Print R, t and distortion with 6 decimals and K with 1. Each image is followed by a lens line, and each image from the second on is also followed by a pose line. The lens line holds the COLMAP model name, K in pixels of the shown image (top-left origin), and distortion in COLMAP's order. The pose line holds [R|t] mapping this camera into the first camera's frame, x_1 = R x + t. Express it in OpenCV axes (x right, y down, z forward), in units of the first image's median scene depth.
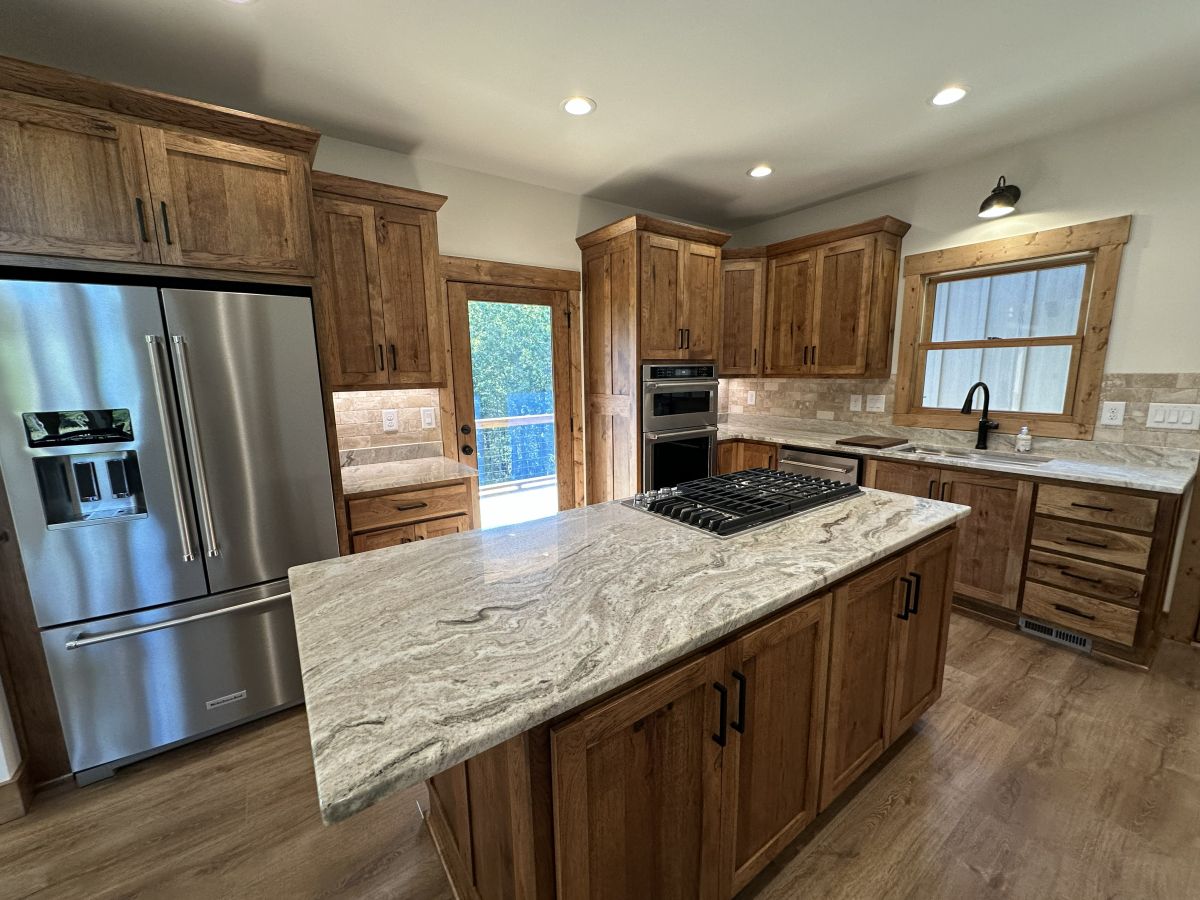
lens RADIAL K [[480.3, 0, 600.5], [0, 480.3, 452.5], [0, 0, 1]] dist [-0.007626, 0.001425]
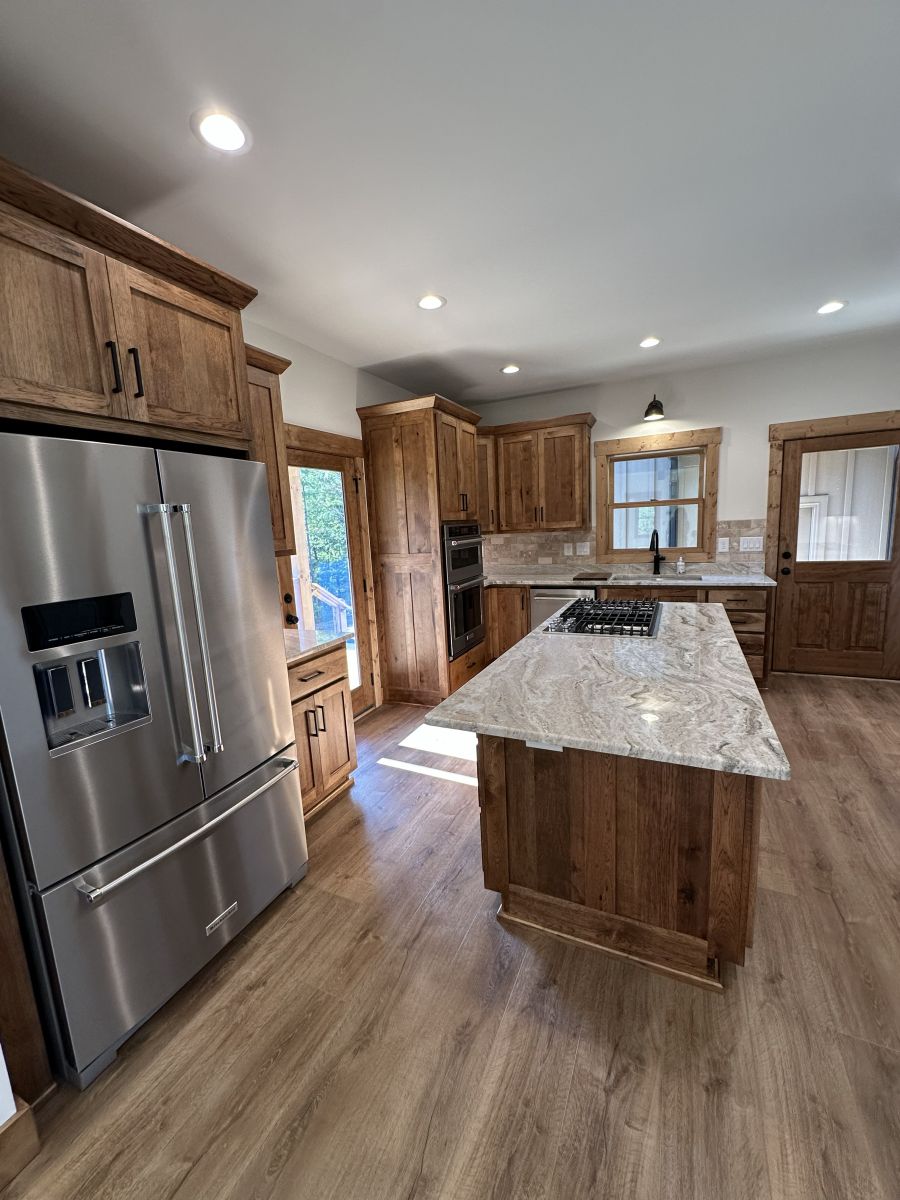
lens RADIAL K [[480.3, 0, 449.0], [0, 480.3, 603.3], [0, 0, 1]] dist [-0.007626, 0.001425]
pose [[0.871288, -0.108892, 0.478540, -0.571016], [0.119971, 0.992749, 0.007468, -0.007610], [-0.475883, 0.050904, 0.878034, 0.003326]]
